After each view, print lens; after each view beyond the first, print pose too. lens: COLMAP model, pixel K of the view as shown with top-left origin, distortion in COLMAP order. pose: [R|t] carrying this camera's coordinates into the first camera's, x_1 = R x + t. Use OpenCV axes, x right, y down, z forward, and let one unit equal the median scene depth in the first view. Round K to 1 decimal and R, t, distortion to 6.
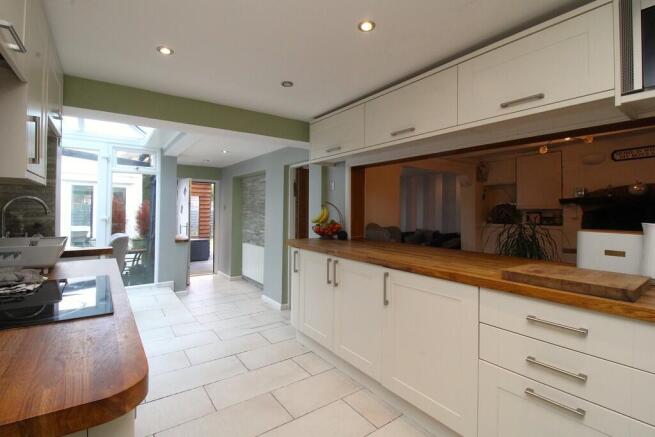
lens RADIAL K [[307.0, 0, 328.4], [0, 307.0, 208.4], [0, 0, 1]] dist [-0.027970, -0.000734]
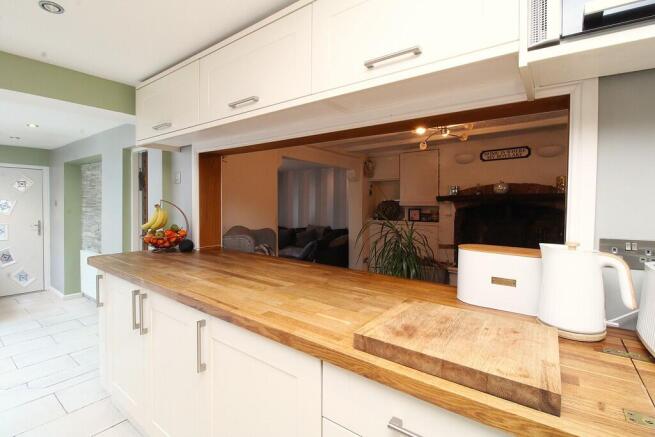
lens RADIAL K [[307.9, 0, 332.0], [0, 307.9, 212.0], [0, 0, 1]] dist [-0.020897, -0.000055]
pose [[0.946724, -0.008407, 0.321935, 0.110550], [-0.003125, 0.999372, 0.035289, -0.016397], [-0.322029, -0.034415, 0.946104, 0.149593]]
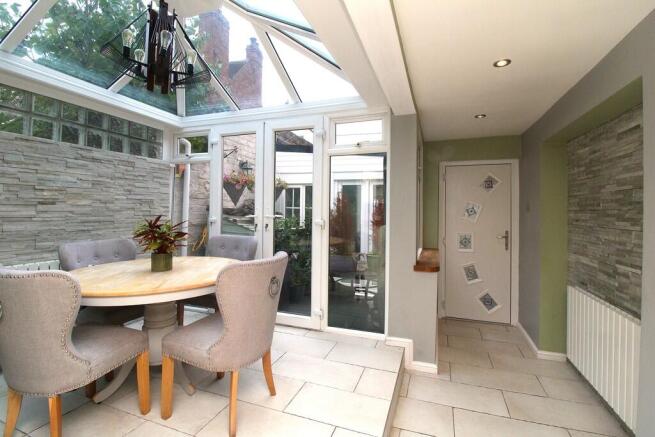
lens RADIAL K [[307.0, 0, 328.4], [0, 307.0, 208.4], [0, 0, 1]] dist [-0.027970, -0.000734]
pose [[0.572047, -0.014640, -0.820090, -0.191458], [0.002827, 0.999870, -0.015877, 0.011637], [0.820216, 0.006764, 0.572014, 0.752844]]
